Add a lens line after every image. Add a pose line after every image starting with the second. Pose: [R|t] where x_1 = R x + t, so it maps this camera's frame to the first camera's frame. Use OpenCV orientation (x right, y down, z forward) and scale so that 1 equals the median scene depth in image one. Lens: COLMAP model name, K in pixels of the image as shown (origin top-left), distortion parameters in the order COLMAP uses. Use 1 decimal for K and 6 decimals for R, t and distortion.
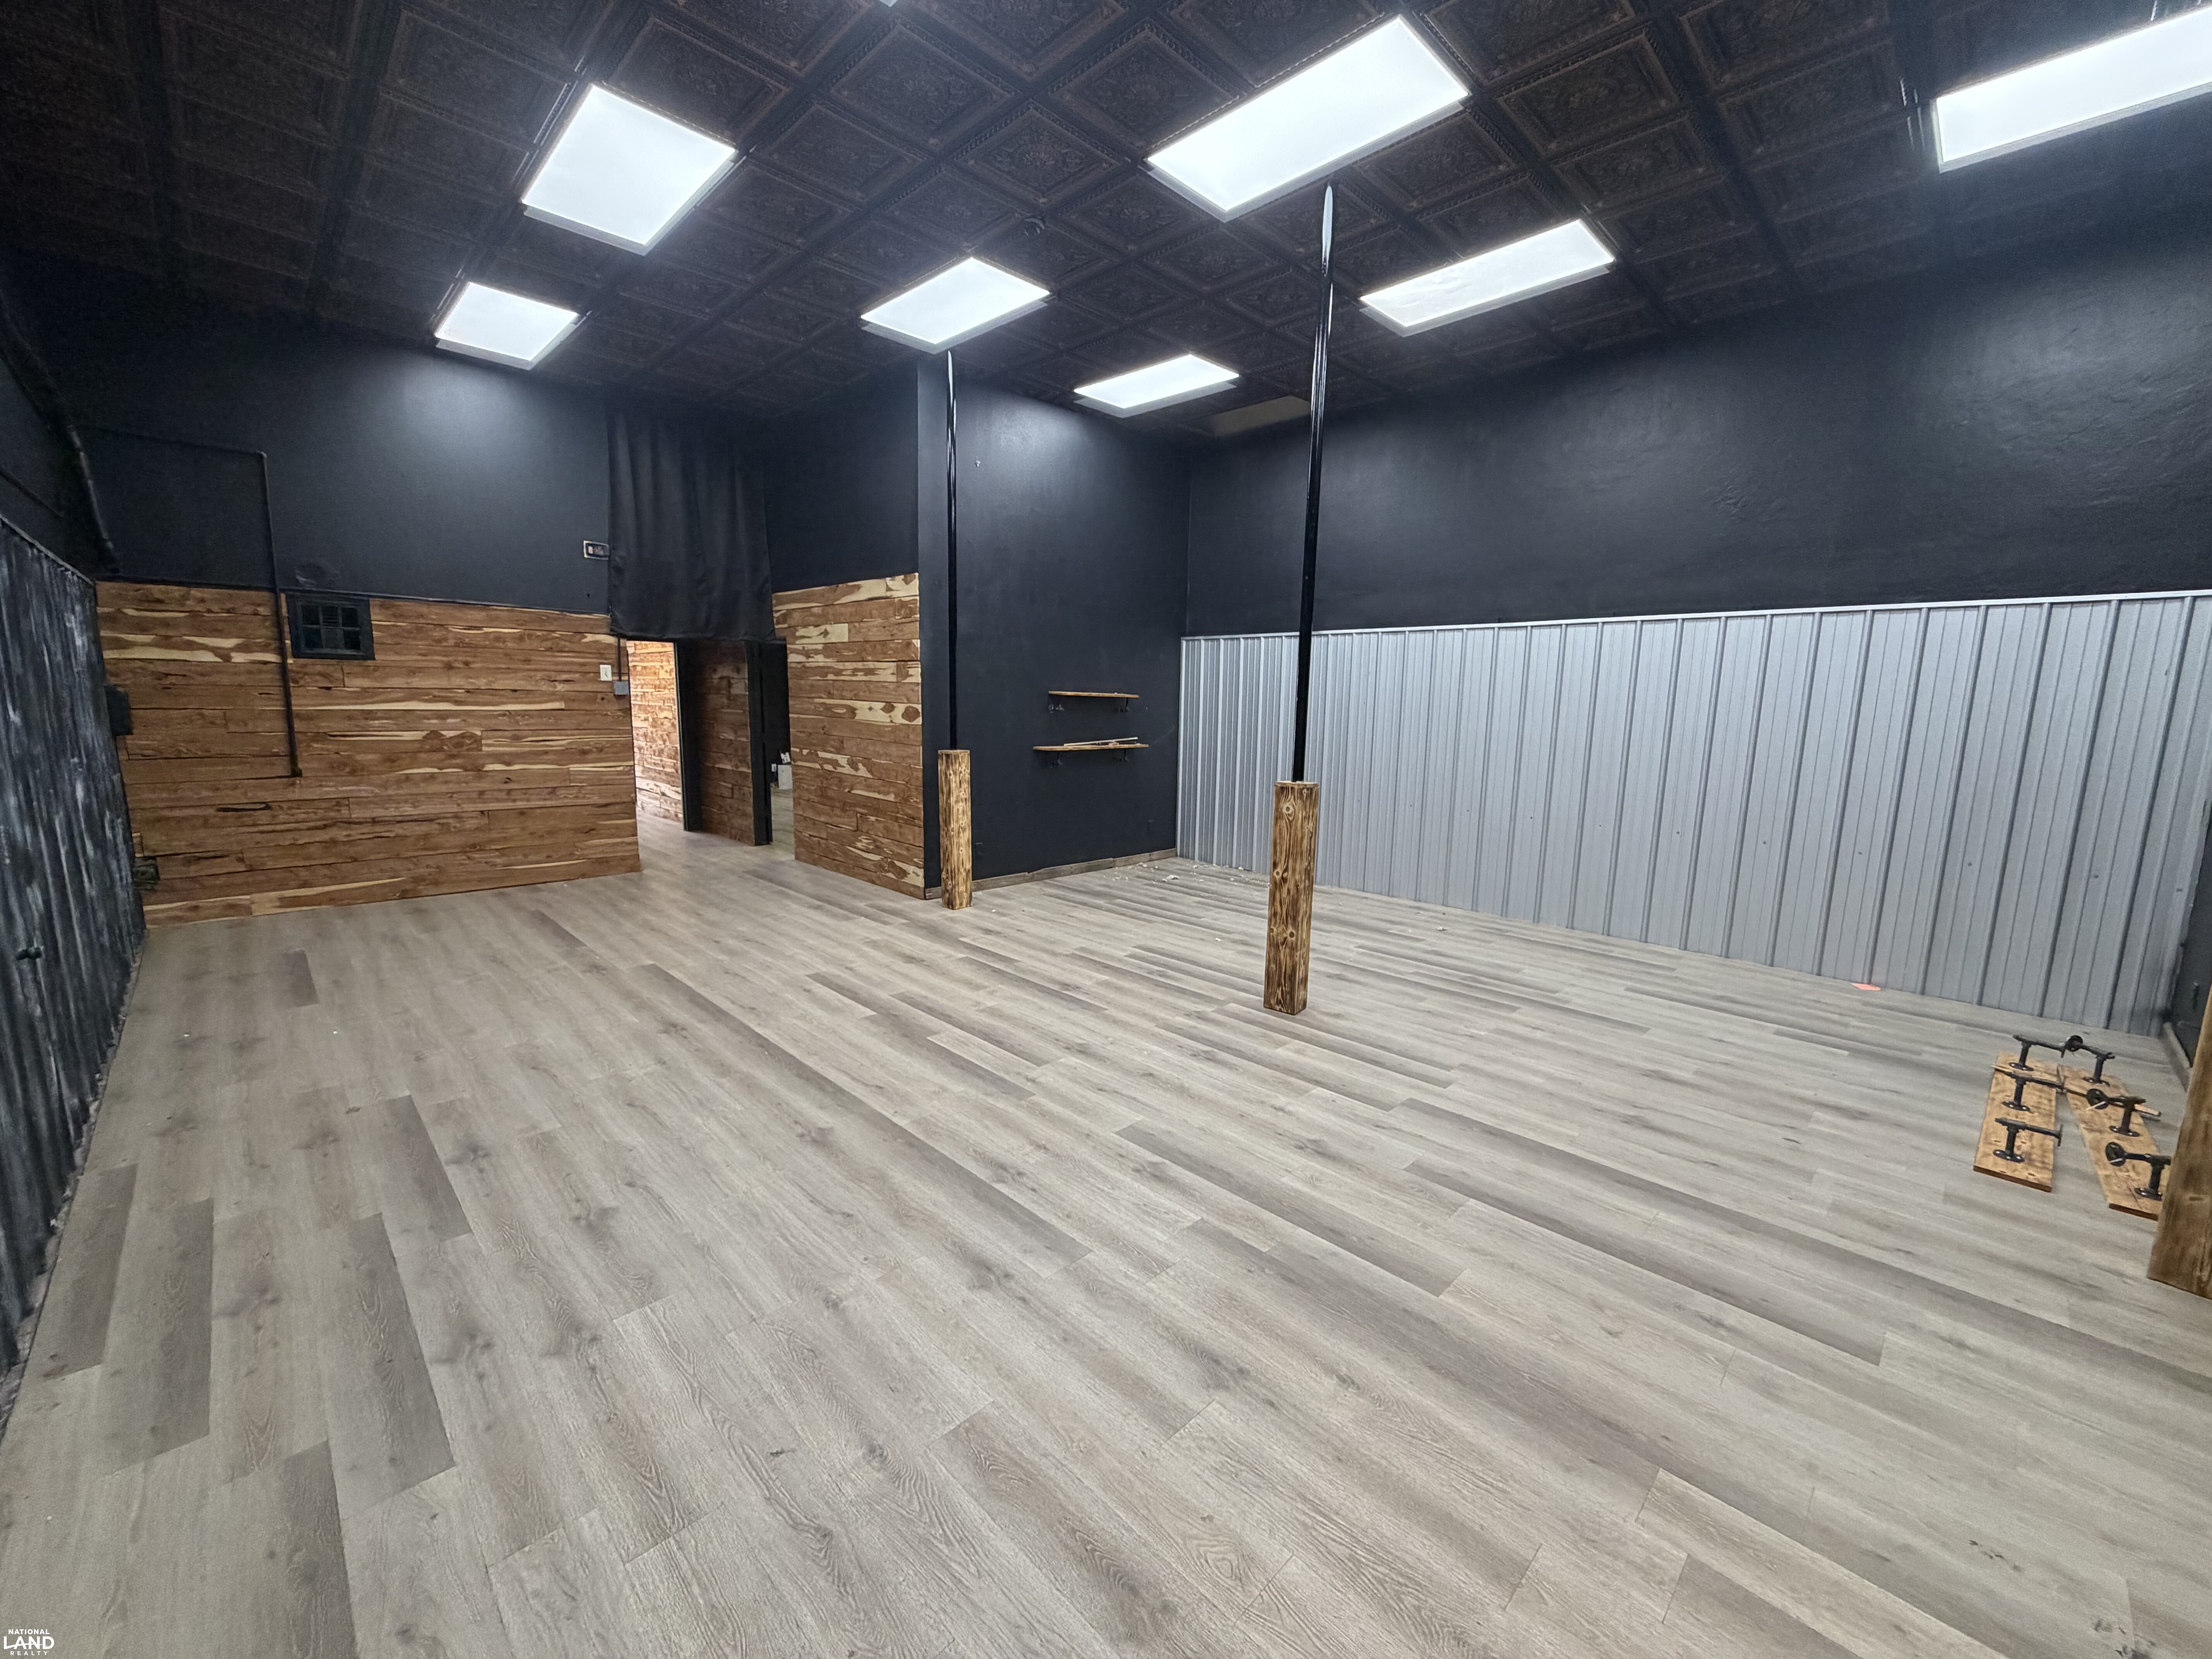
lens RADIAL K [[880.7, 0, 1109.3], [0, 880.7, 840.5], [0, 0, 1]] dist [0.000160, 0.000502]
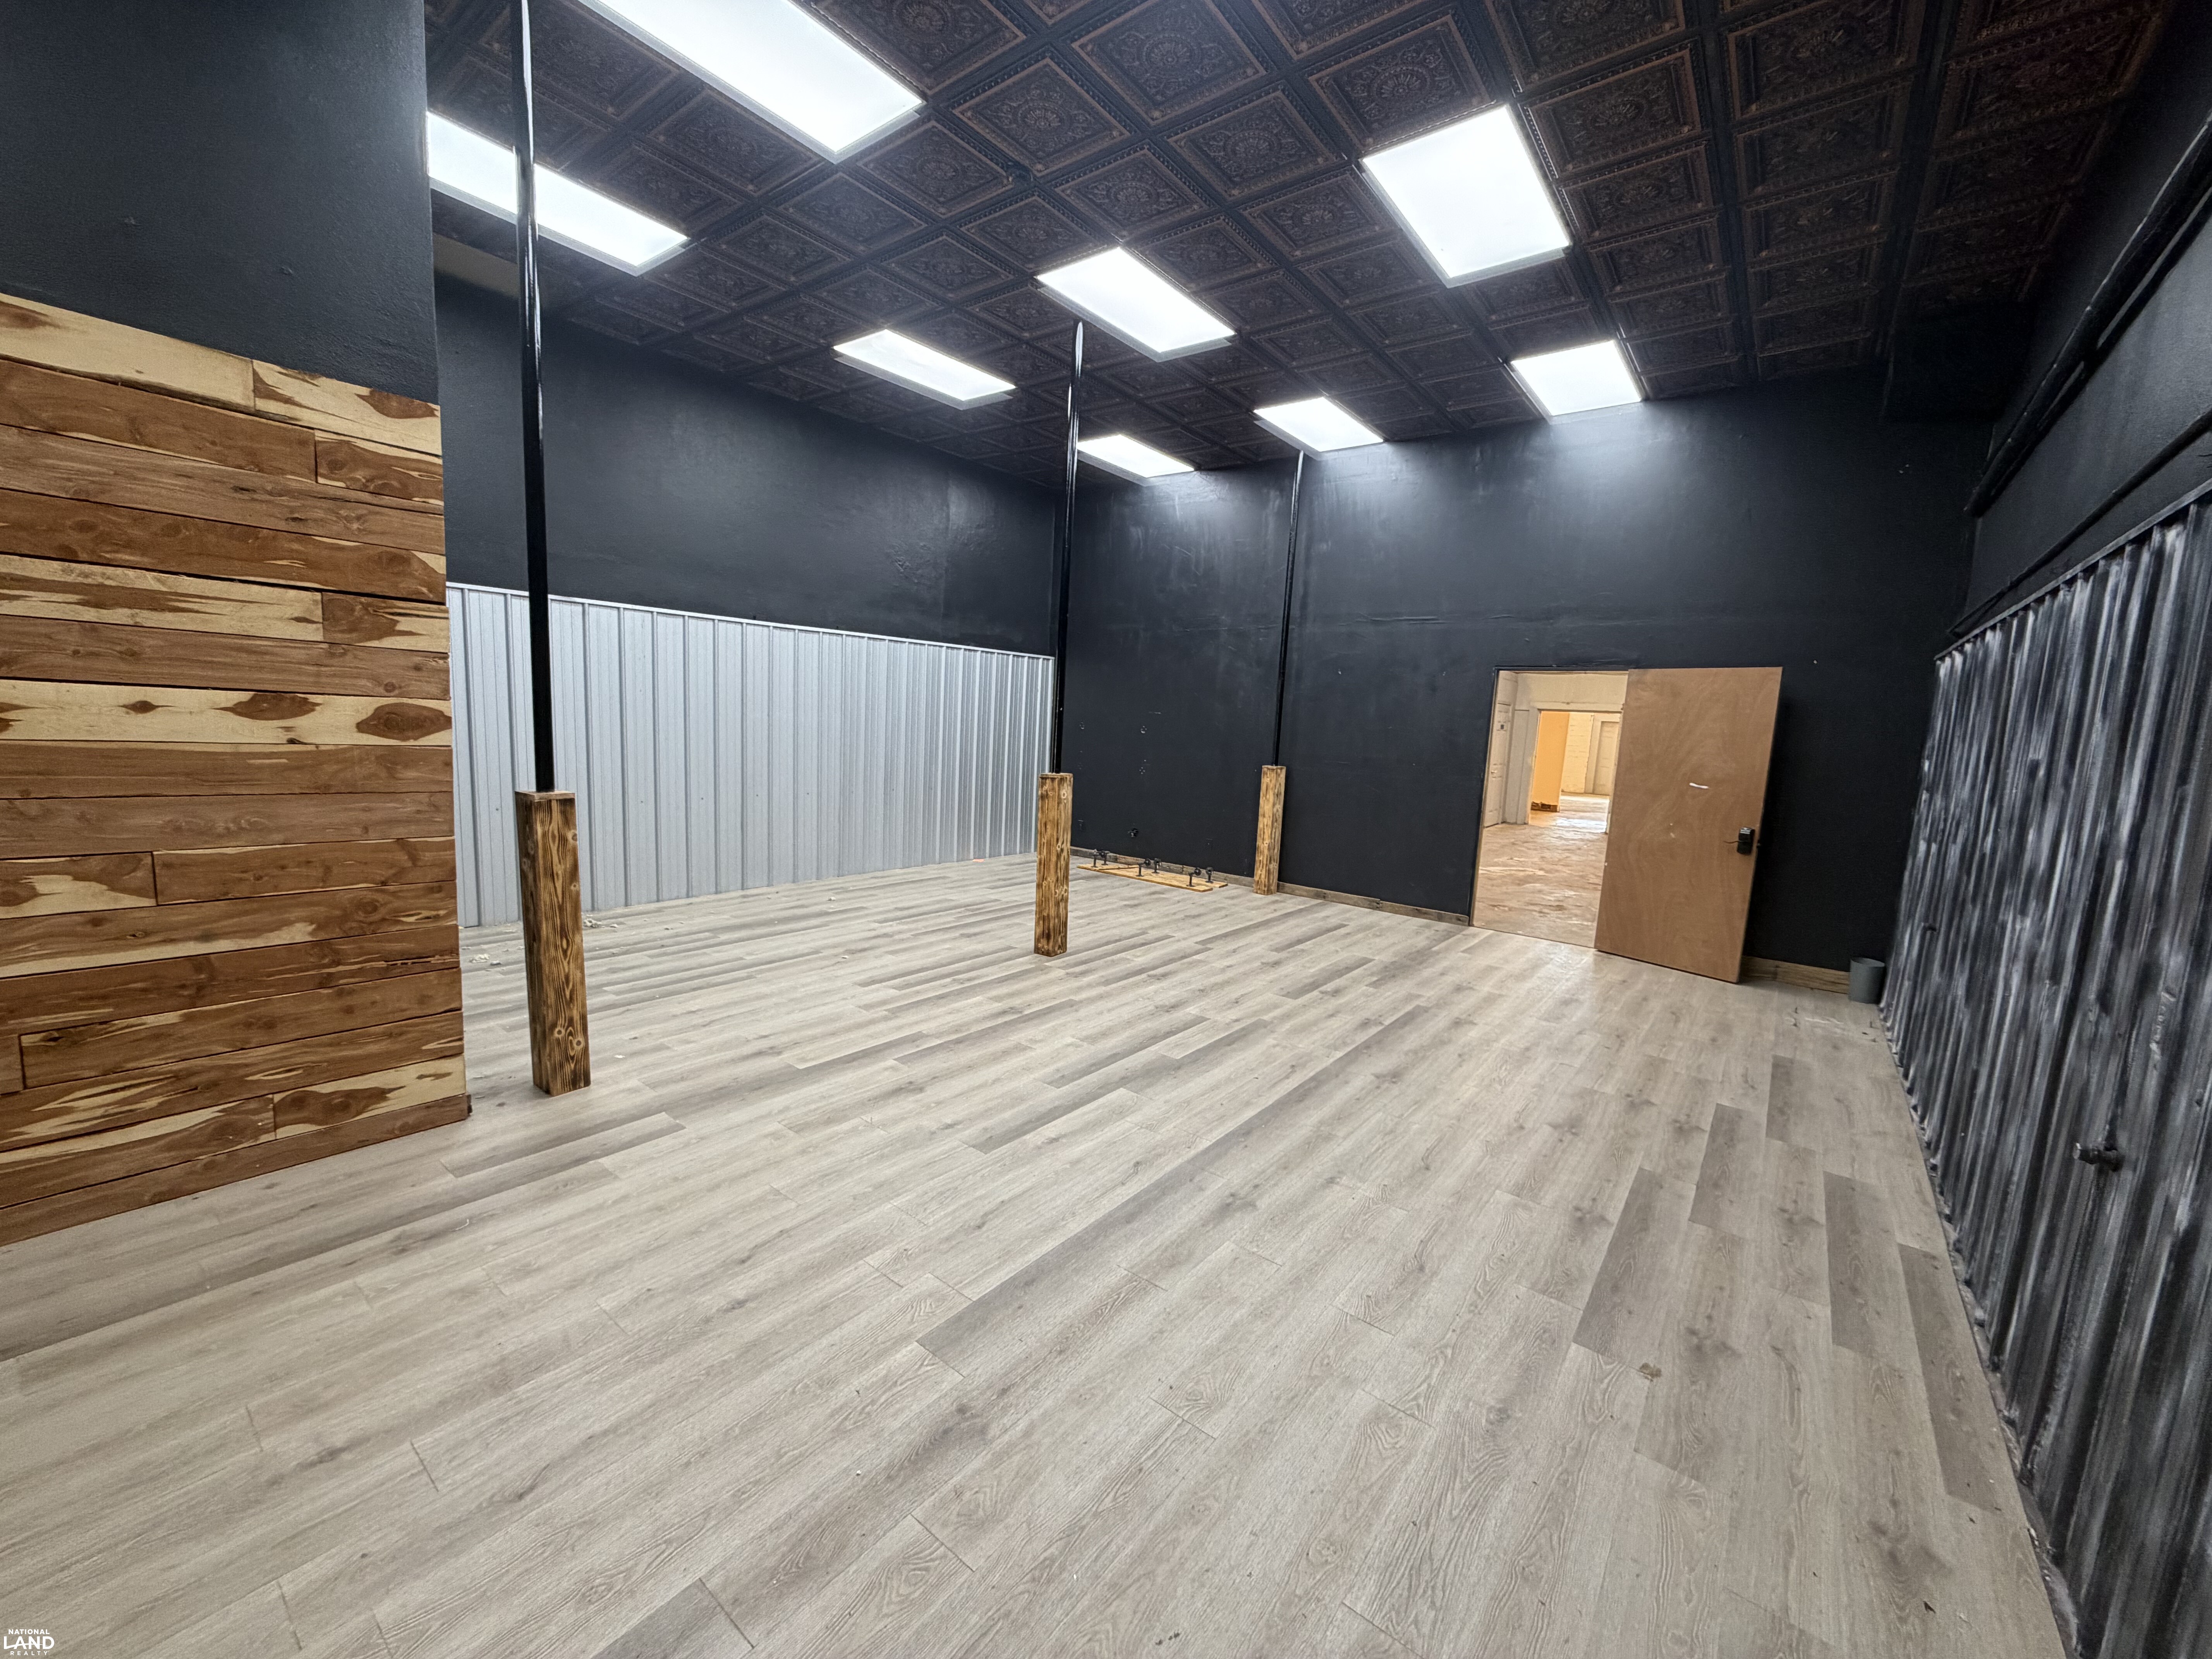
lens RADIAL K [[880.7, 0, 1095.7], [0, 880.7, 832.5], [0, 0, 1]] dist [0.000160, 0.000502]
pose [[-0.116356, -0.156898, 0.980737, -1.052285], [0.108772, 0.979491, 0.169604, -0.190816], [-0.987233, 0.126411, -0.096903, 1.073180]]
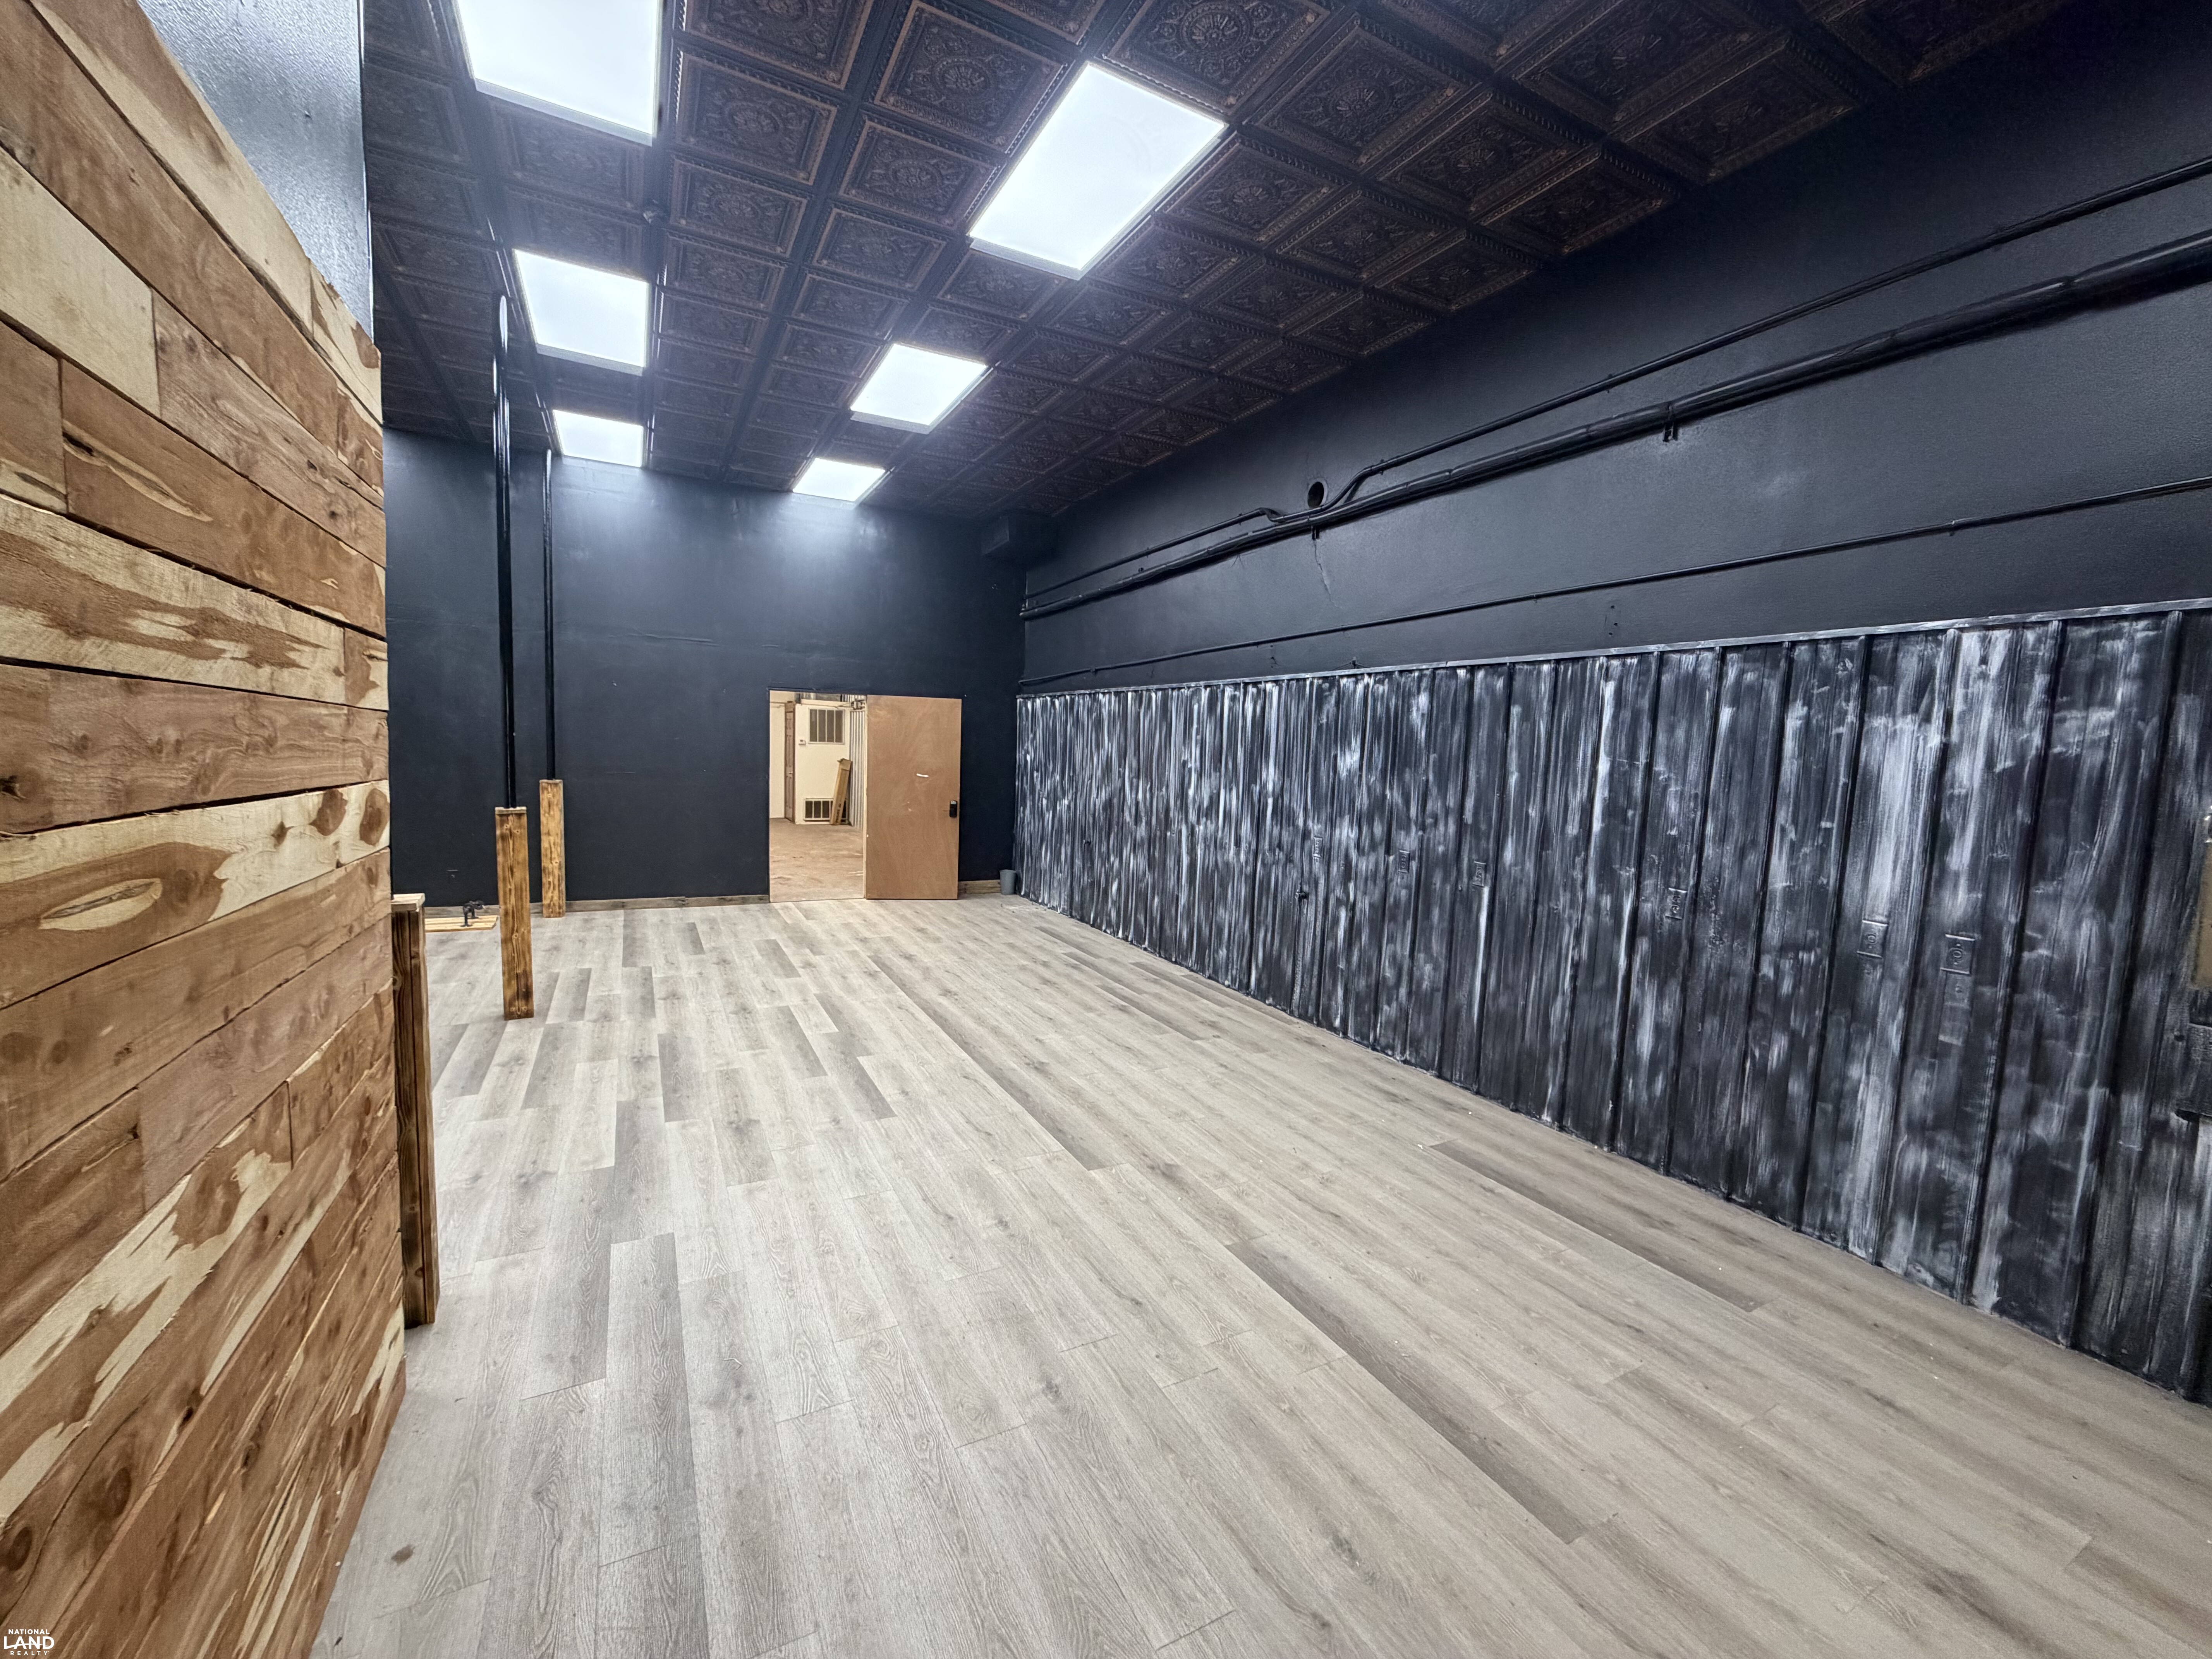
lens RADIAL K [[880.7, 0, 1101.0], [0, 880.7, 830.7], [0, 0, 1]] dist [0.000160, 0.000502]
pose [[-0.954998, -0.083048, 0.284747, -0.805839], [-0.009108, 0.967760, 0.251708, -0.321387], [-0.296471, 0.237787, -0.924966, 1.801099]]
